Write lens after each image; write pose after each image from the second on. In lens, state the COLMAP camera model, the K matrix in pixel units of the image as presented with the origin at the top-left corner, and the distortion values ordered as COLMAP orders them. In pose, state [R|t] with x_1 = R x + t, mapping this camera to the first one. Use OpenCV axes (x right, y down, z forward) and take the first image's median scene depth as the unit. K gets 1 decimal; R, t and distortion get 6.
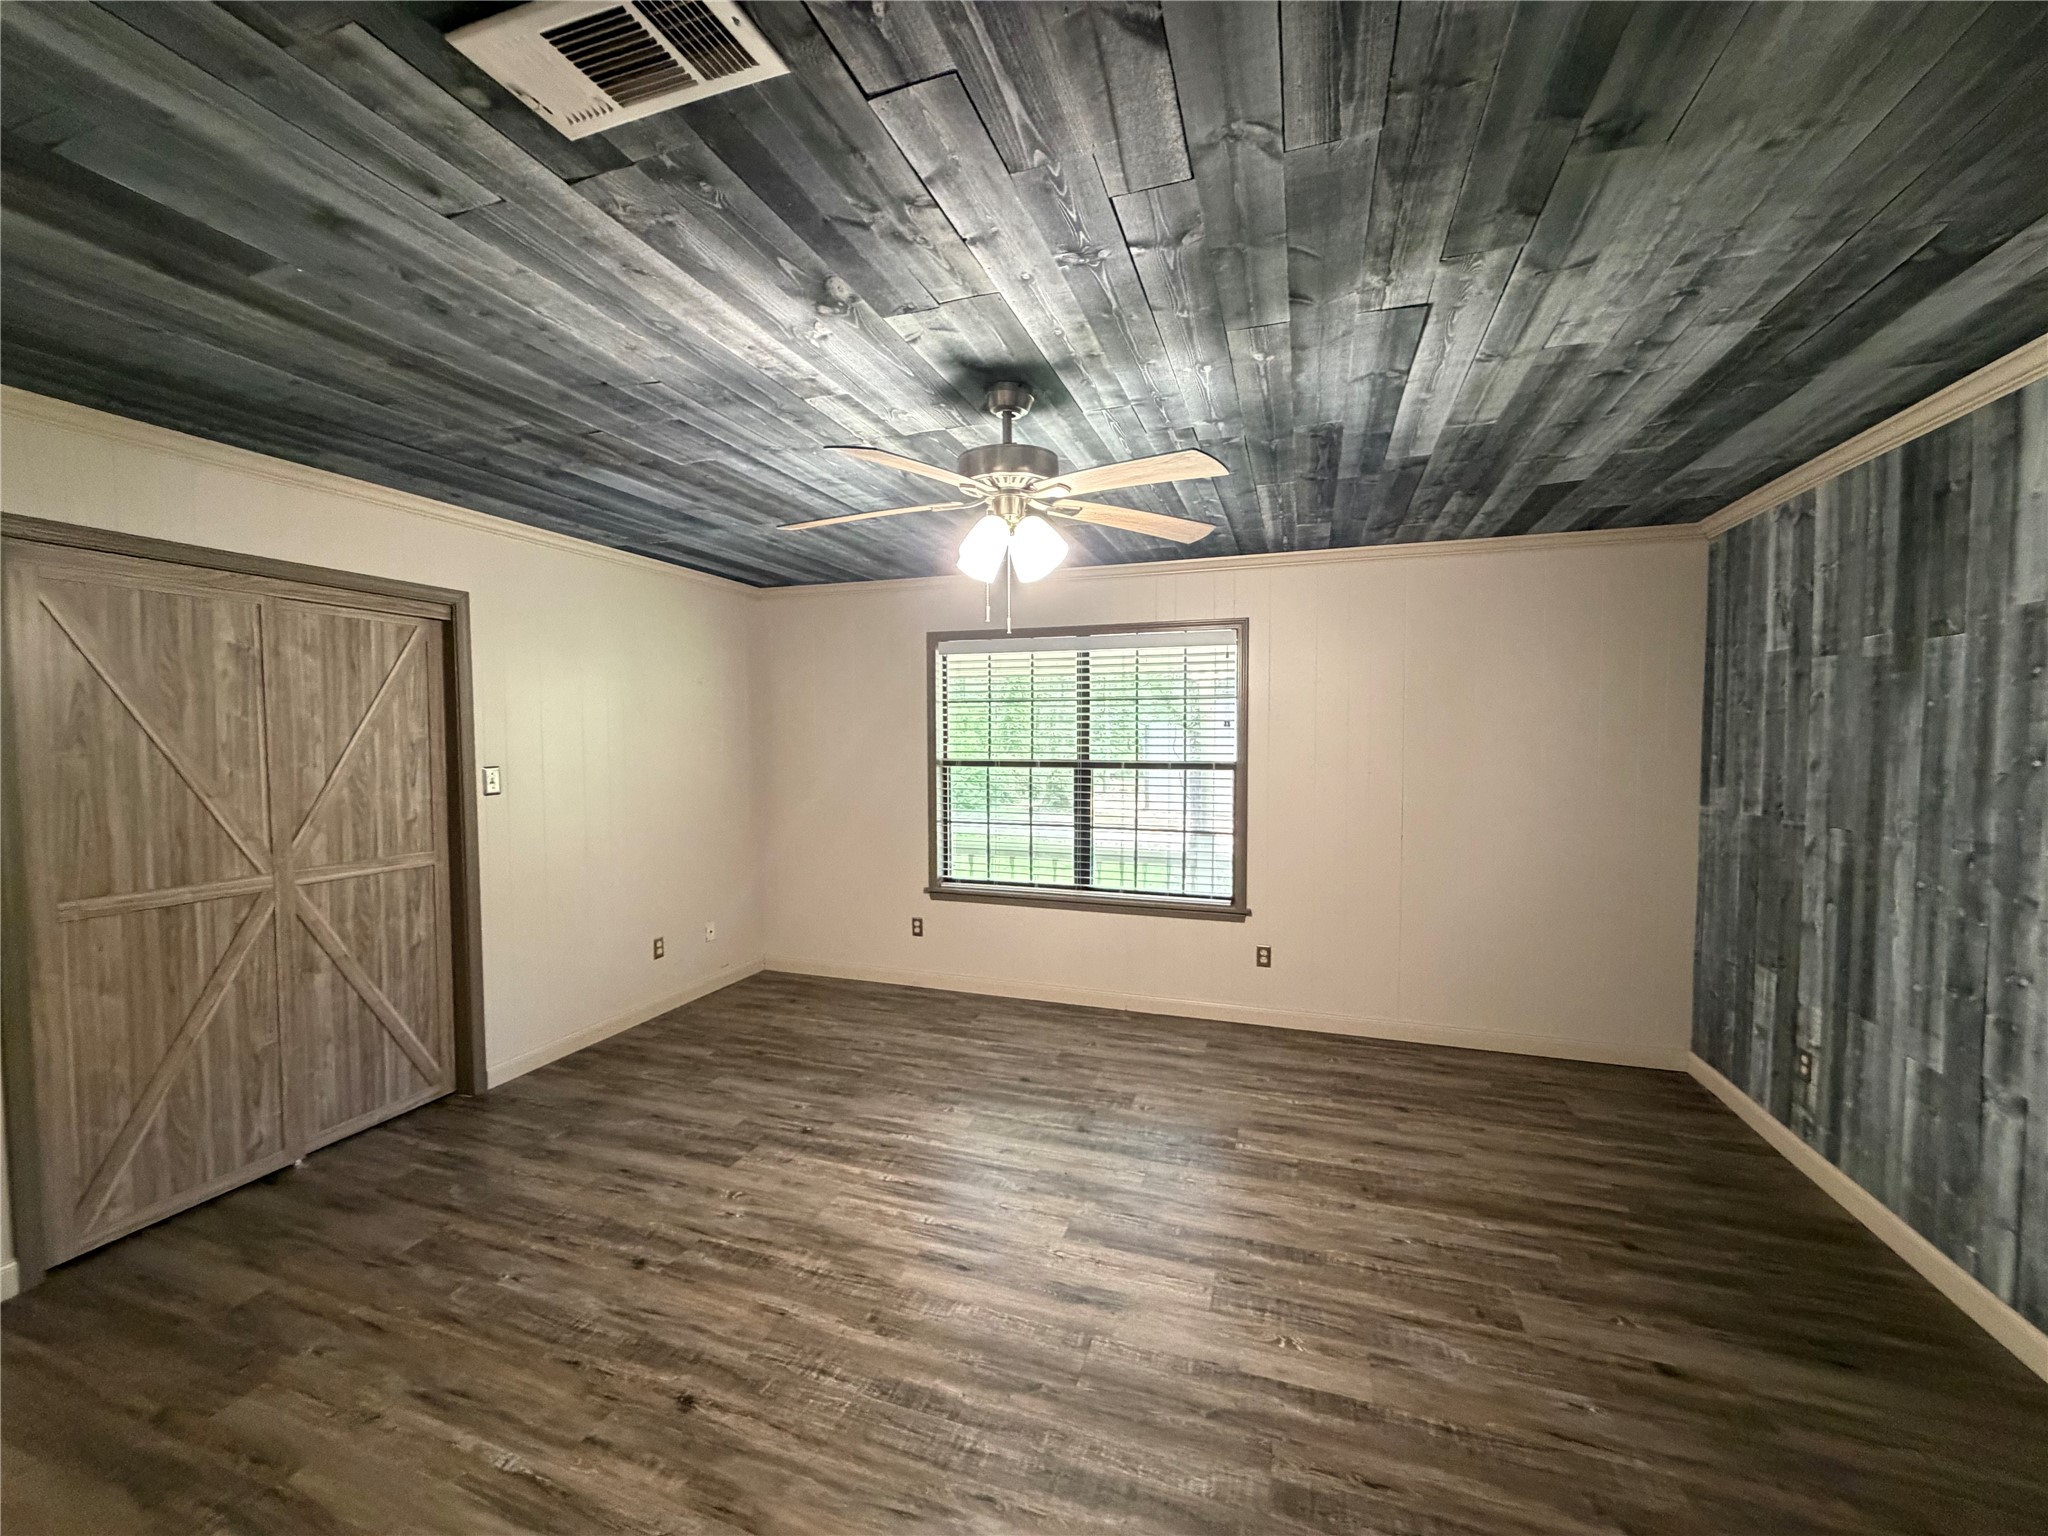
lens RADIAL K [[814.4, 0, 1020.1], [0, 814.4, 770.1], [0, 0, 1]] dist [0.000103, 0.000281]
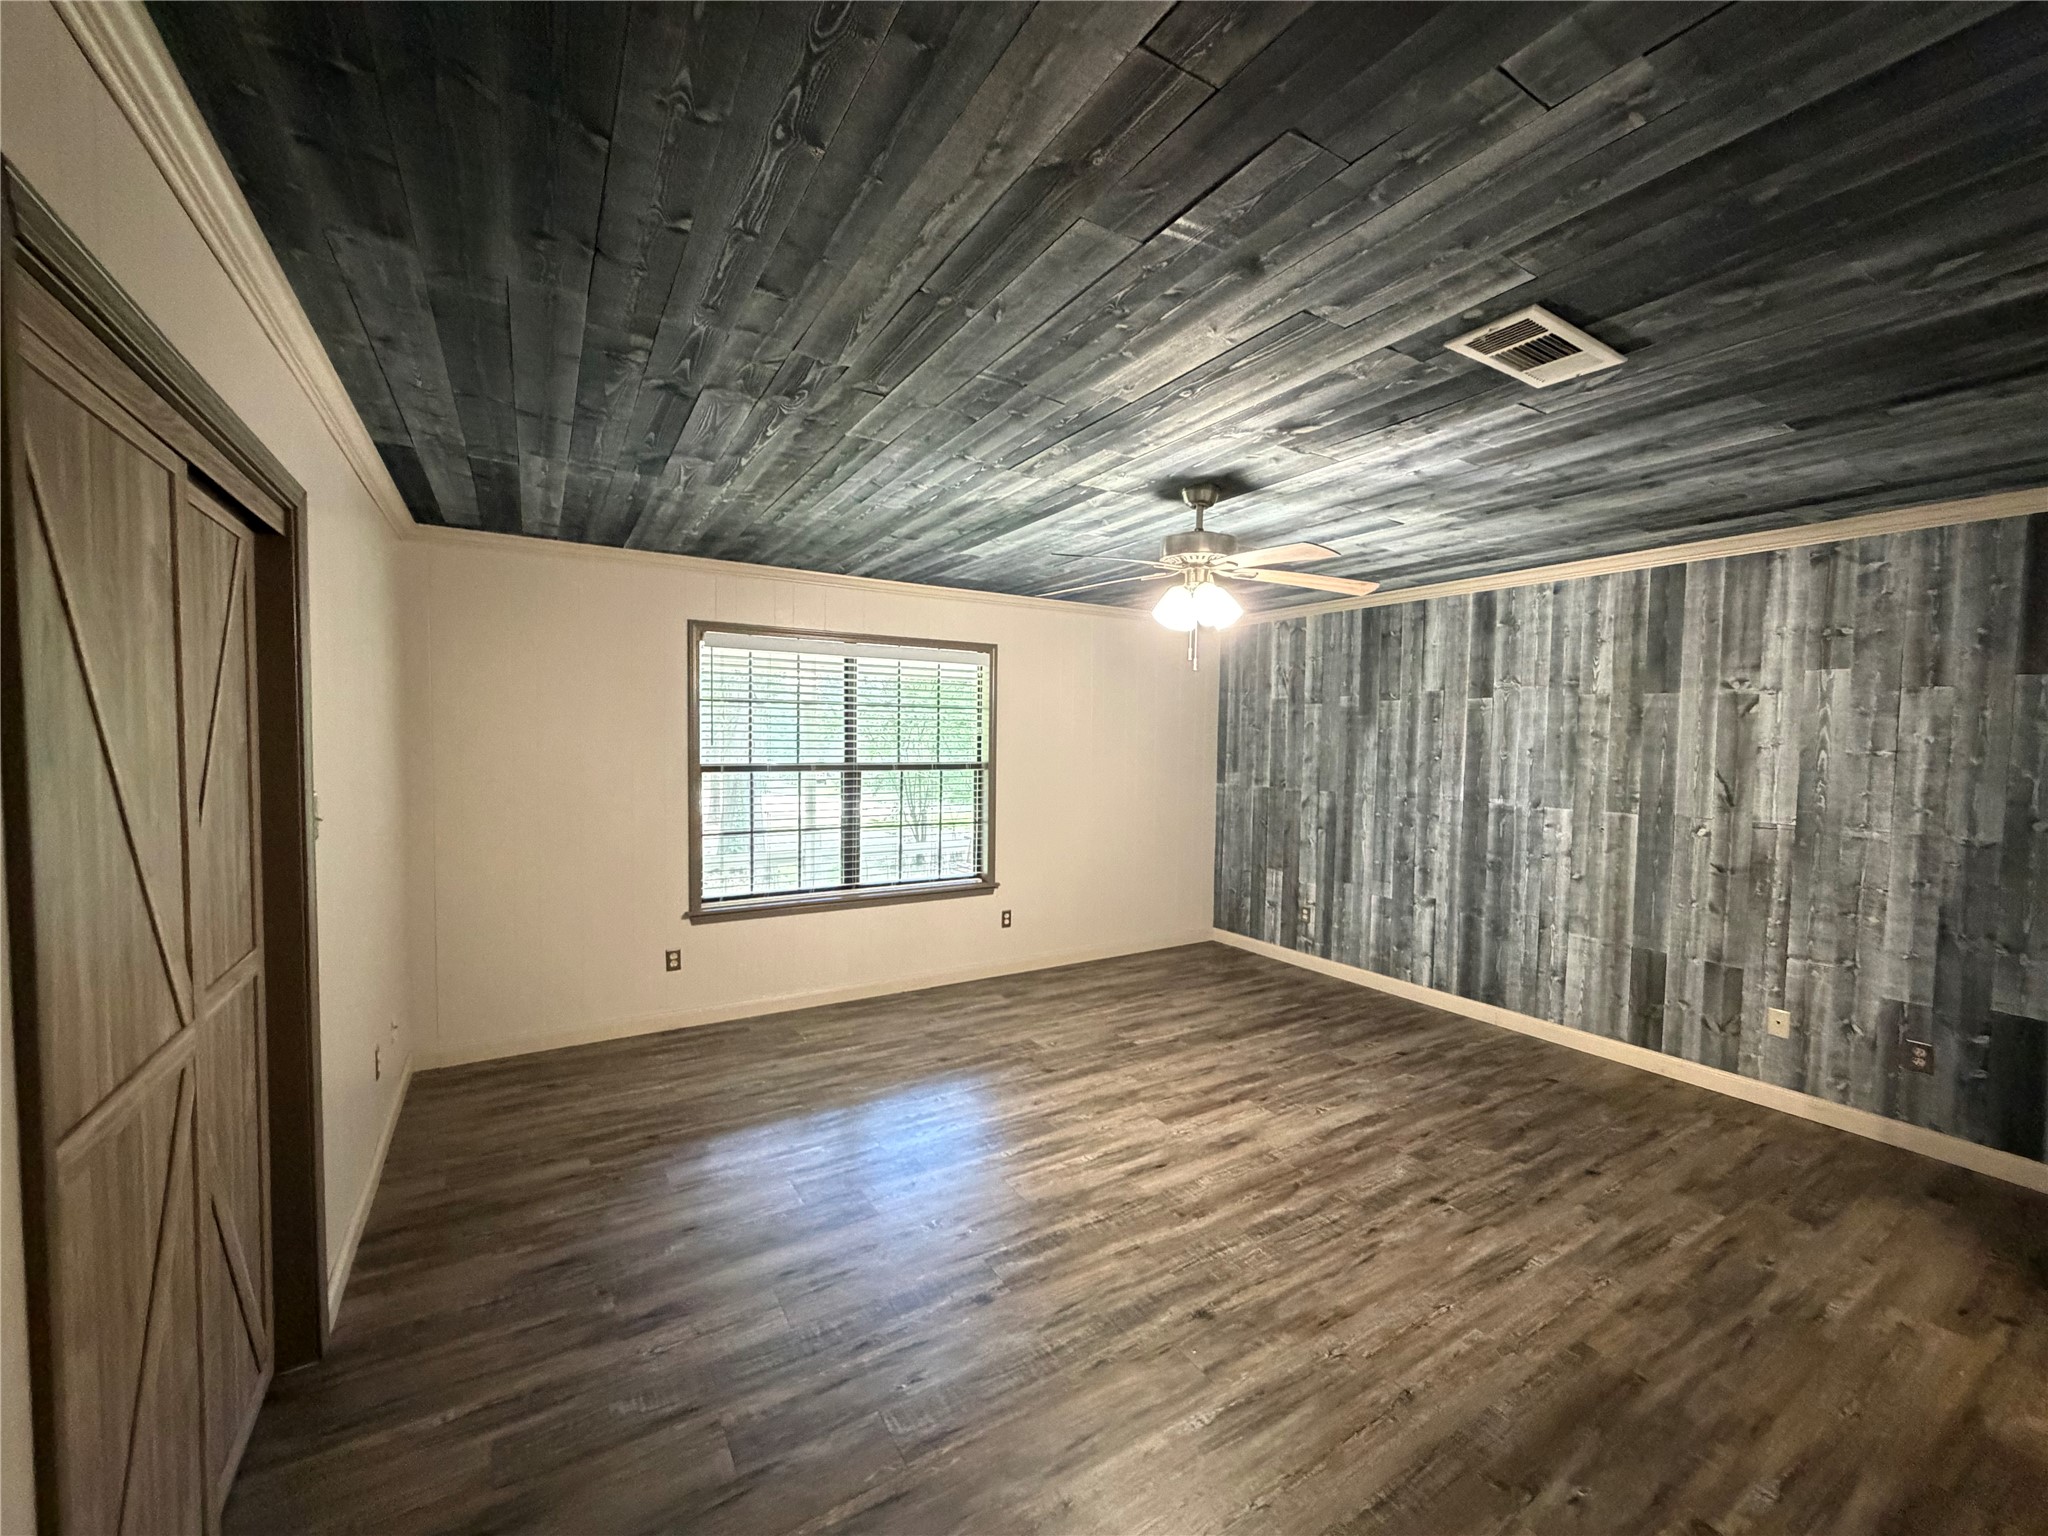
lens RADIAL K [[814.4, 0, 1020.1], [0, 814.4, 770.1], [0, 0, 1]] dist [0.000103, 0.000281]
pose [[0.635363, -0.024356, 0.771829, -0.977682], [0.020714, 0.999680, 0.014495, -0.023080], [-0.771935, 0.006778, 0.635665, 0.299026]]
